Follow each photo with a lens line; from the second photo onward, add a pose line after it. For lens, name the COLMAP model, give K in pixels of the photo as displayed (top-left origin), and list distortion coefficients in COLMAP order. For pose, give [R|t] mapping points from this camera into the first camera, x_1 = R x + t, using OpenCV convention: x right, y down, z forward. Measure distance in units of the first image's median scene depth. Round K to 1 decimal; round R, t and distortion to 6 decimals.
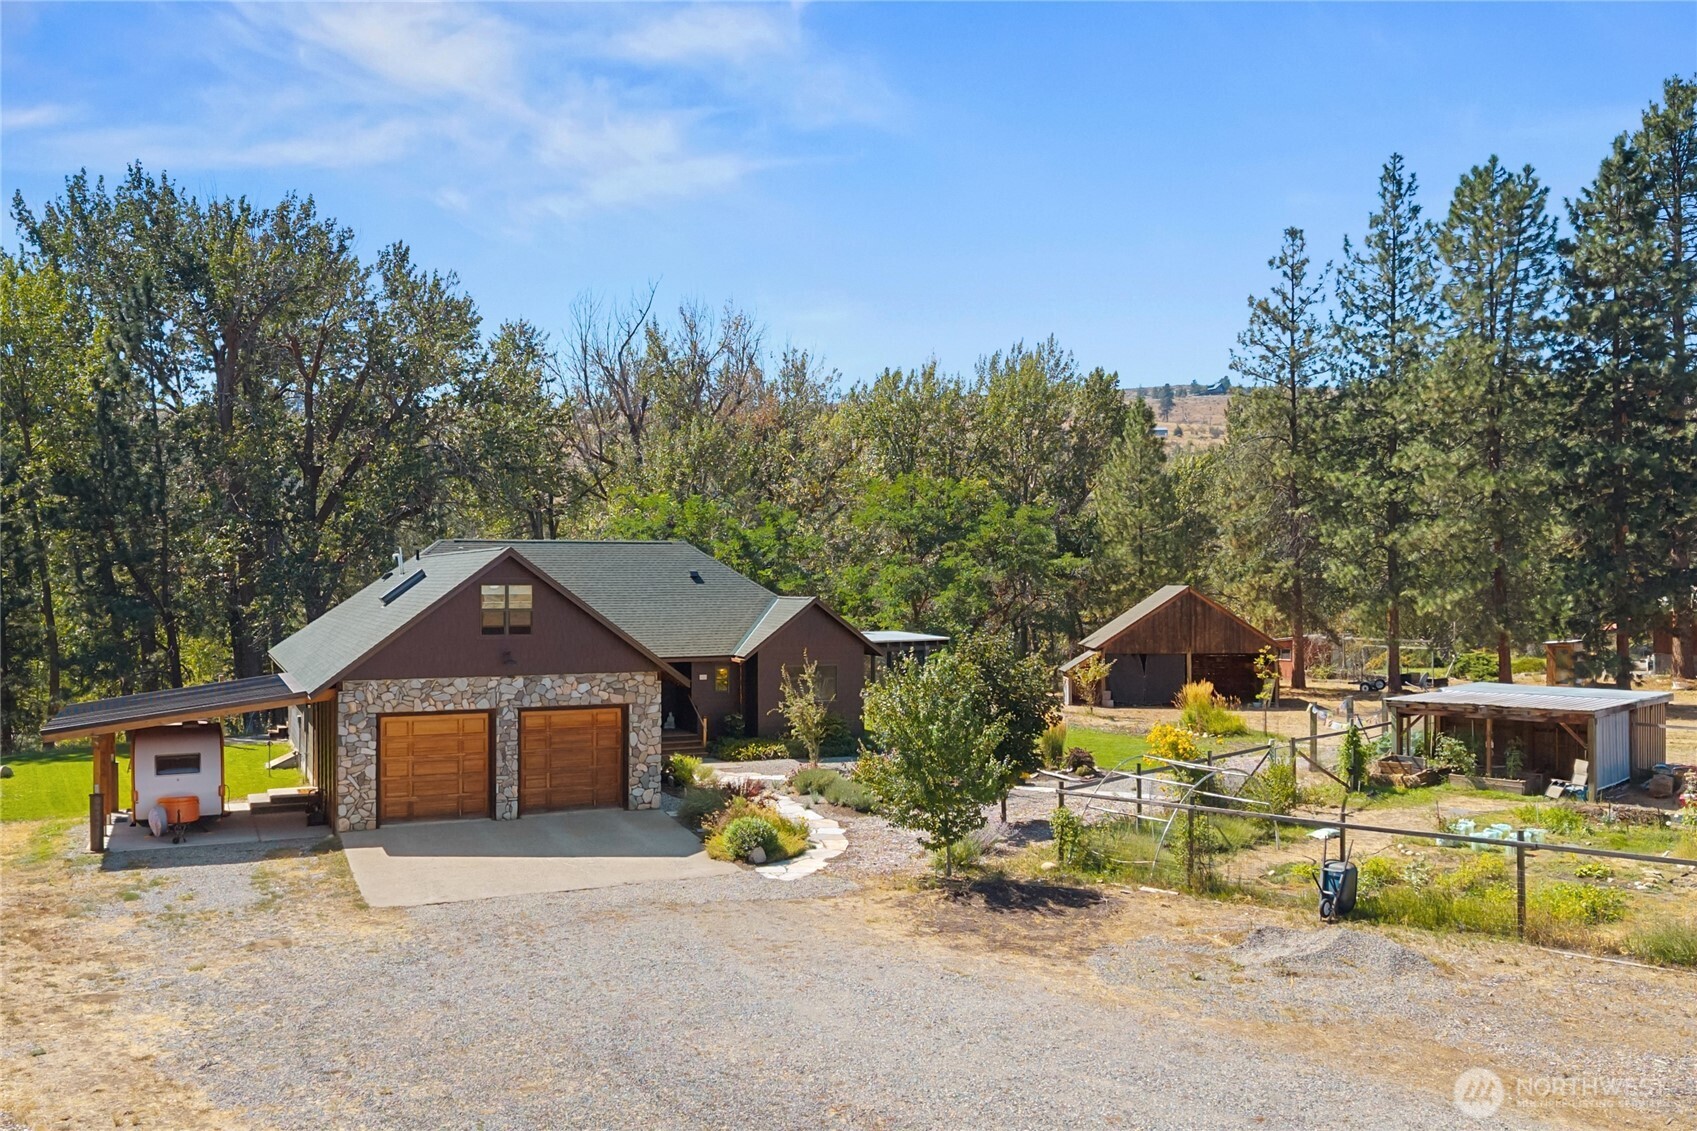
lens RADIAL K [[1183.0, 0, 850.8], [0, 1183.0, 569.5], [0, 0, 1]] dist [0.004026, 0.000259]
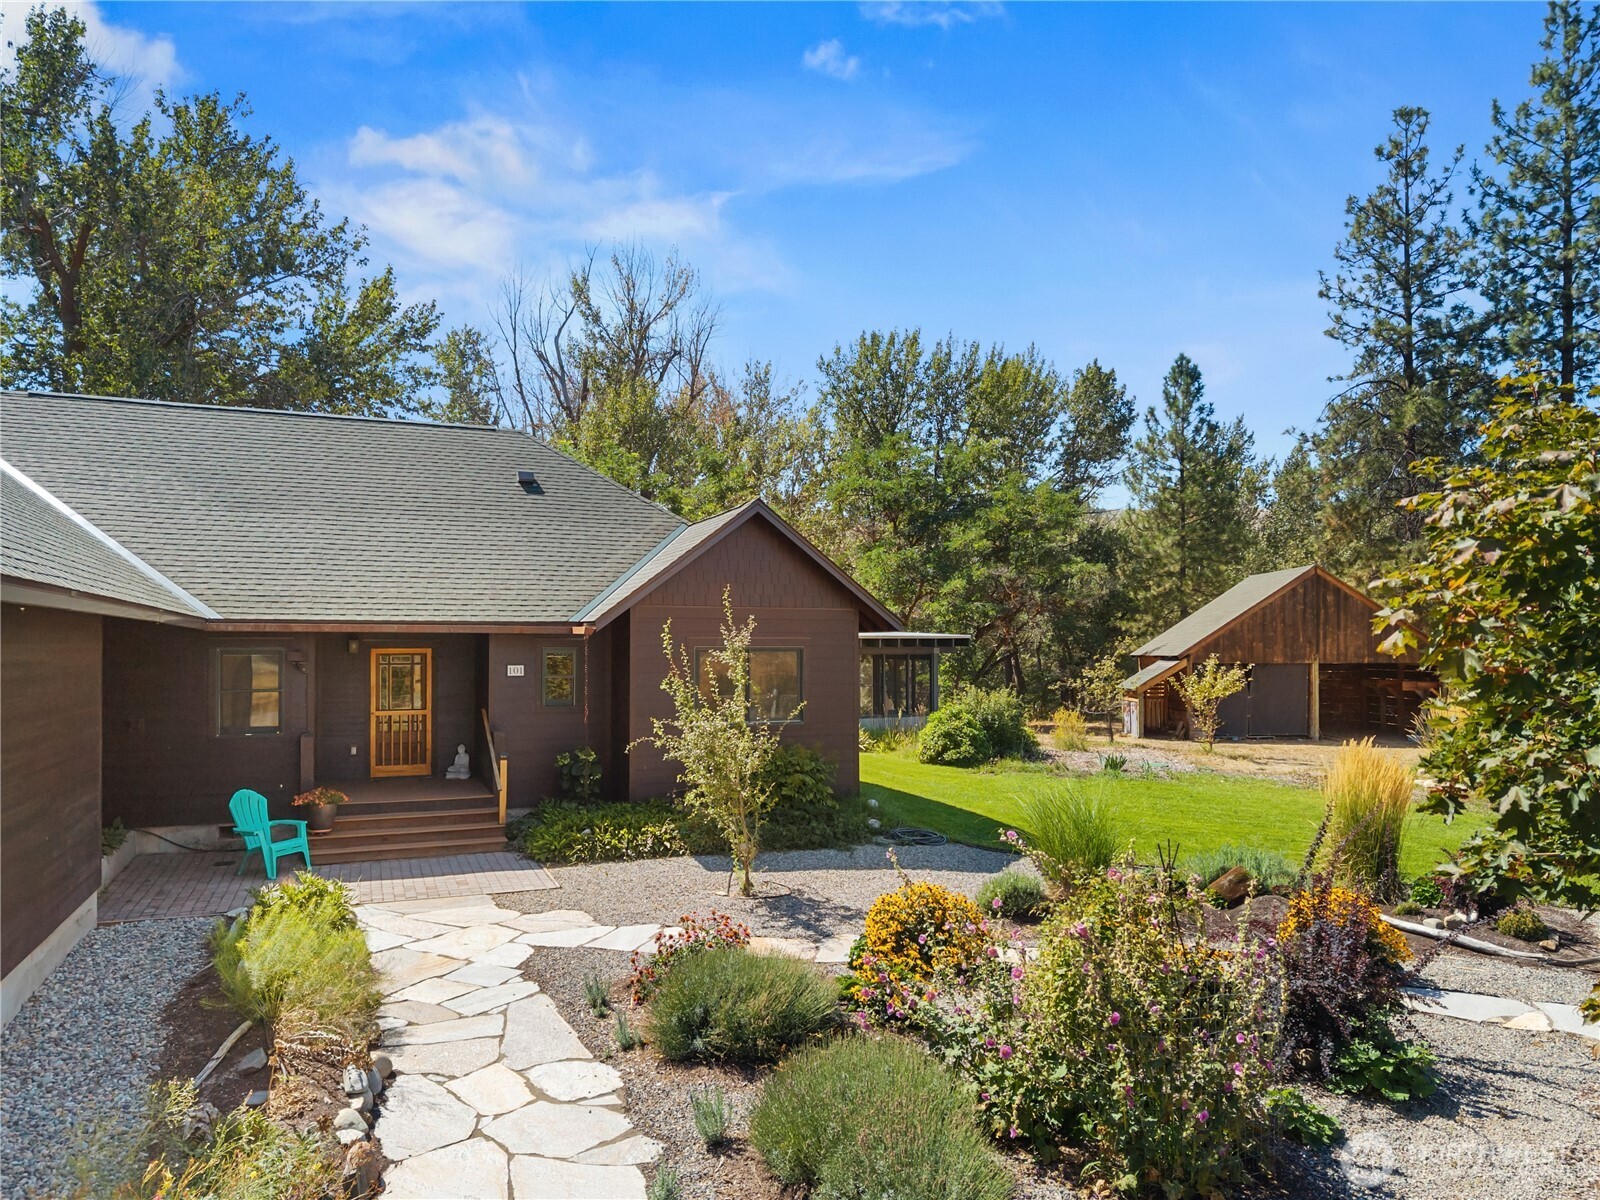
lens RADIAL K [[1123.0, 0, 797.0], [0, 1123.0, 600.2], [0, 0, 1]] dist [-0.009971, -0.001272]
pose [[0.999867, 0.002331, -0.016164, -0.003893], [-0.002482, 0.999954, -0.009313, 0.036554], [0.016142, 0.009351, 0.999826, 0.304033]]
